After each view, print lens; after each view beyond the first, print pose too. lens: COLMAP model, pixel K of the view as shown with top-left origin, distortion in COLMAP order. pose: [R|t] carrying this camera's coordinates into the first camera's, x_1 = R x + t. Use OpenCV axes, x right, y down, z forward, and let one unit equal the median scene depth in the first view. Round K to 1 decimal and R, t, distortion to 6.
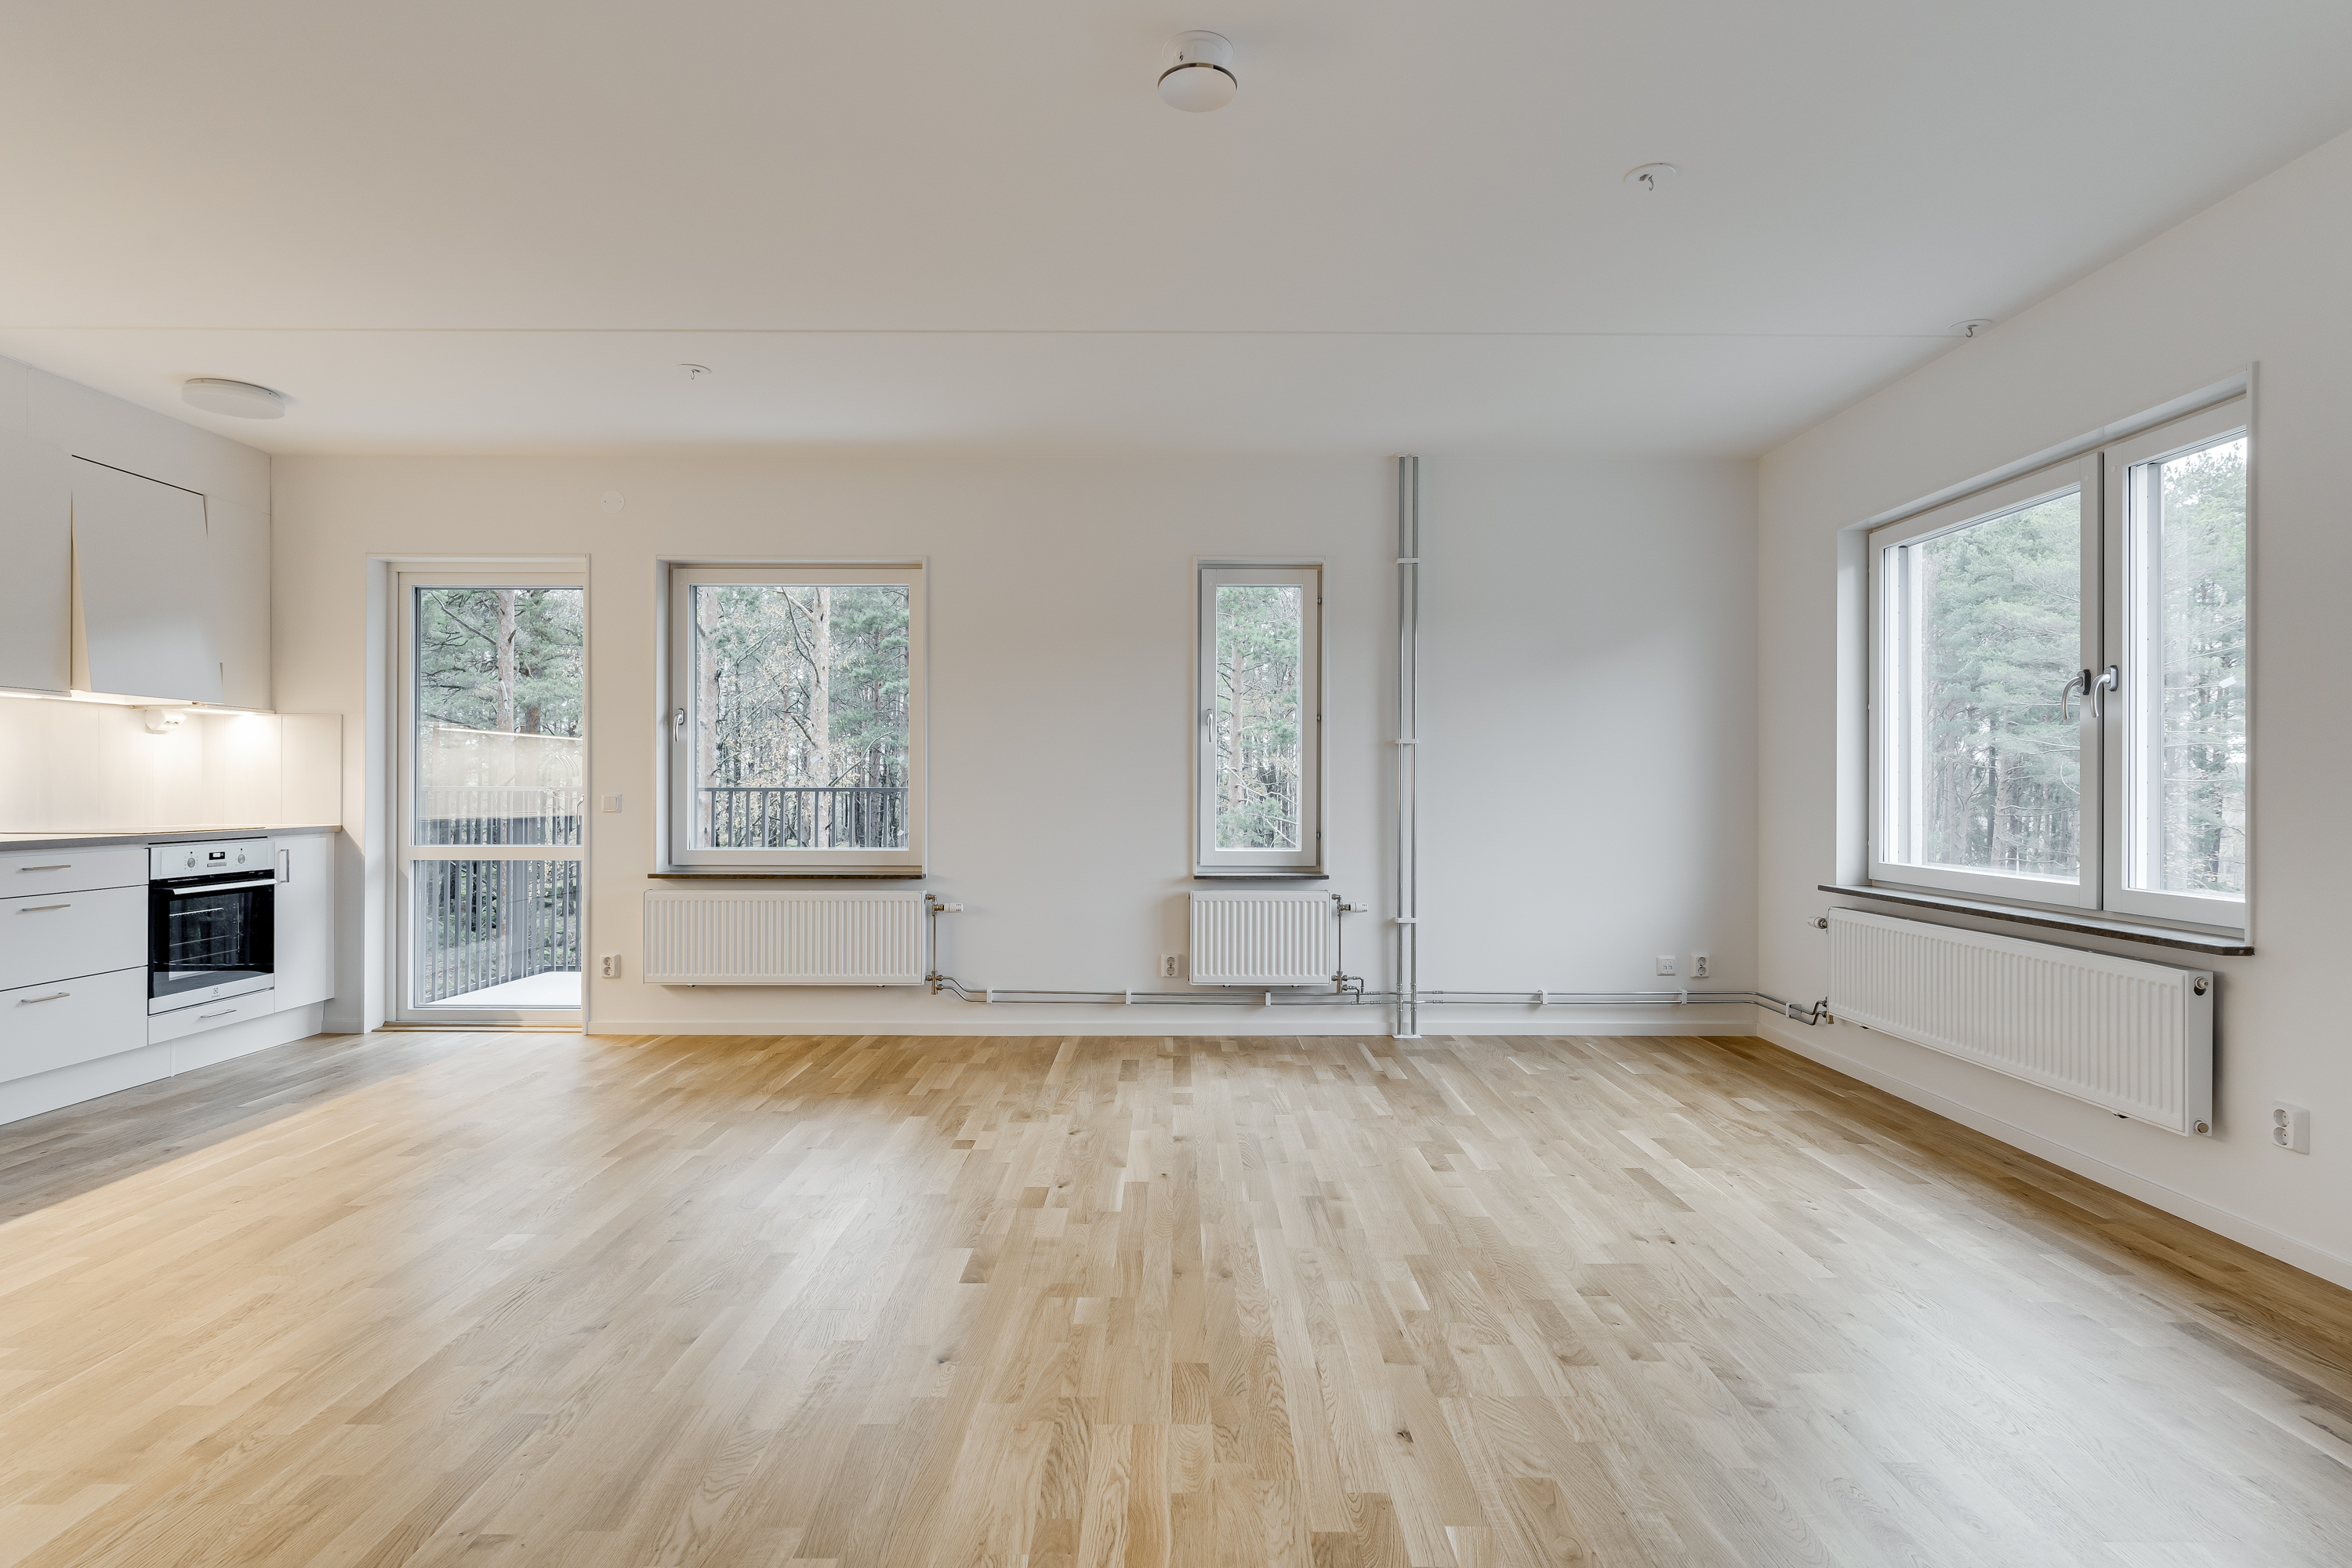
lens RADIAL K [[1206.8, 0, 1172.1], [0, 1206.8, 781.2], [0, 0, 1]] dist [-0.003820, 0.000313]
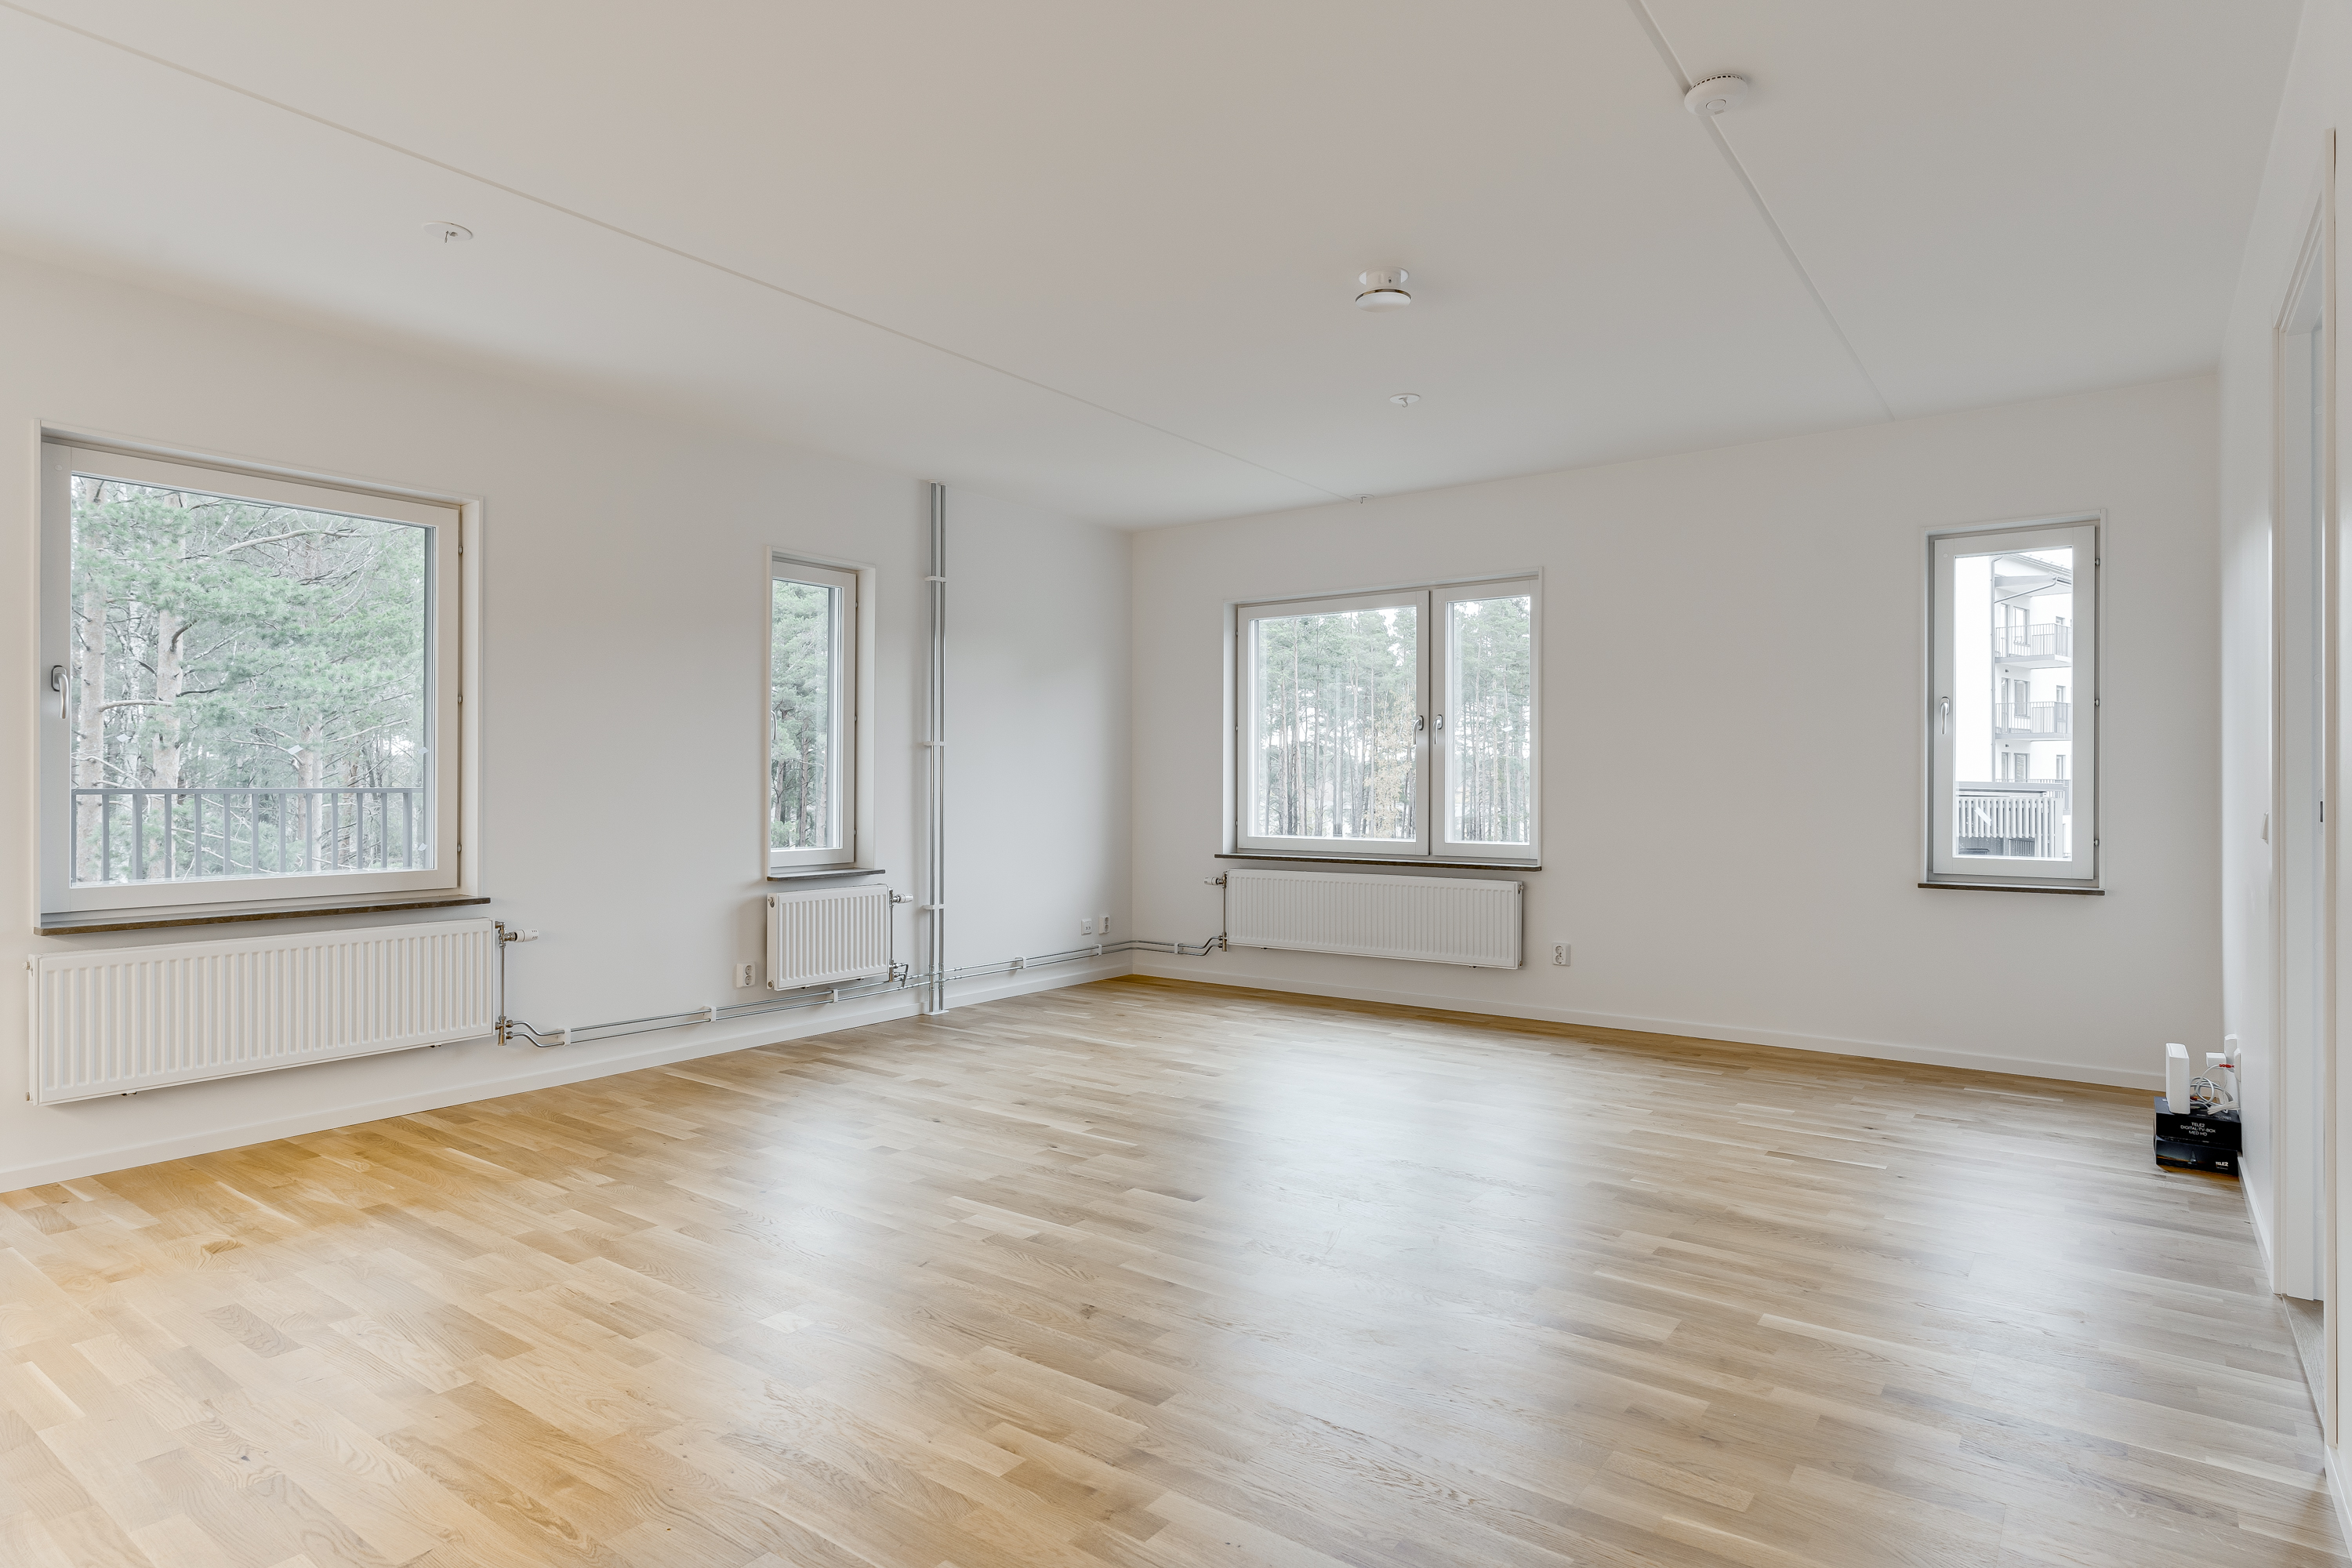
lens RADIAL K [[1286.1, 0, 1179.0], [0, 1286.1, 781.7], [0, 0, 1]] dist [-0.009739, 0.005214]
pose [[0.591043, -0.001546, 0.806638, -0.622245], [-0.002101, 0.999992, 0.003456, -0.002919], [-0.806637, -0.003737, 0.591035, 0.132863]]
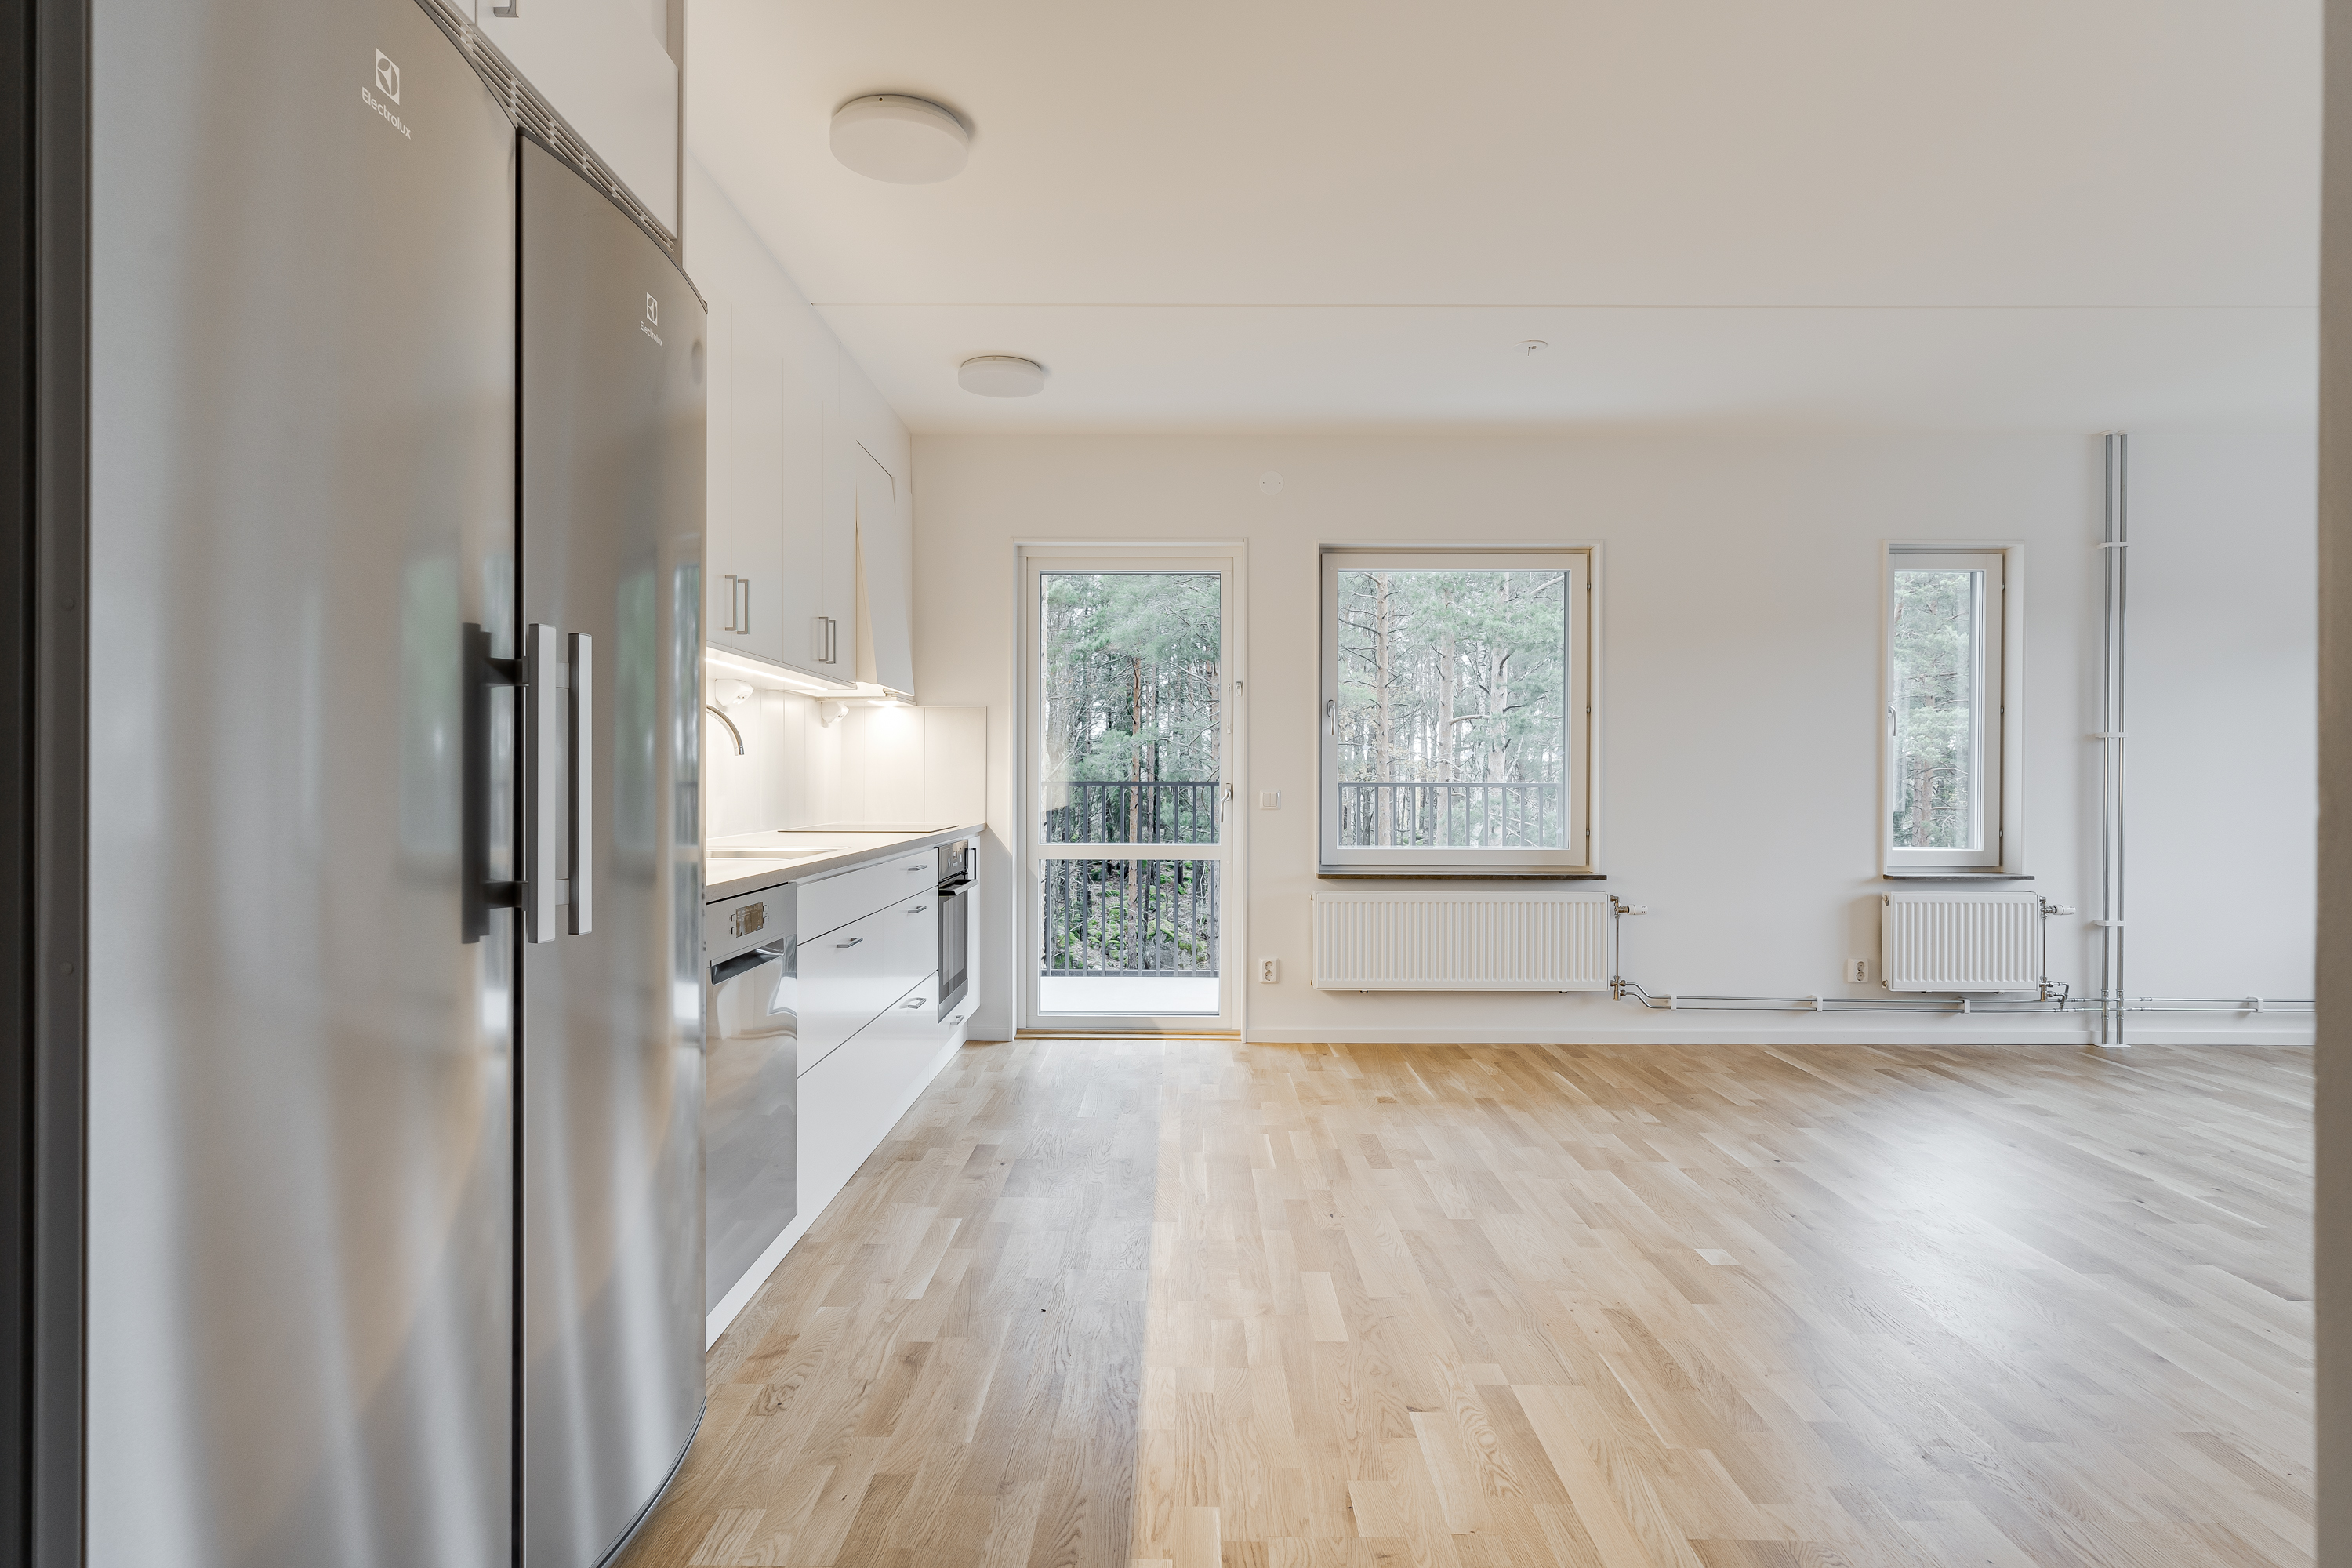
lens RADIAL K [[1286.1, 0, 1166.6], [0, 1286.1, 778.7], [0, 0, 1]] dist [-0.009739, 0.005214]
pose [[0.999952, 0.000457, -0.009789, -0.545103], [-0.000417, 0.999992, 0.004070, -0.002439], [0.009791, -0.004065, 0.999944, -0.016139]]
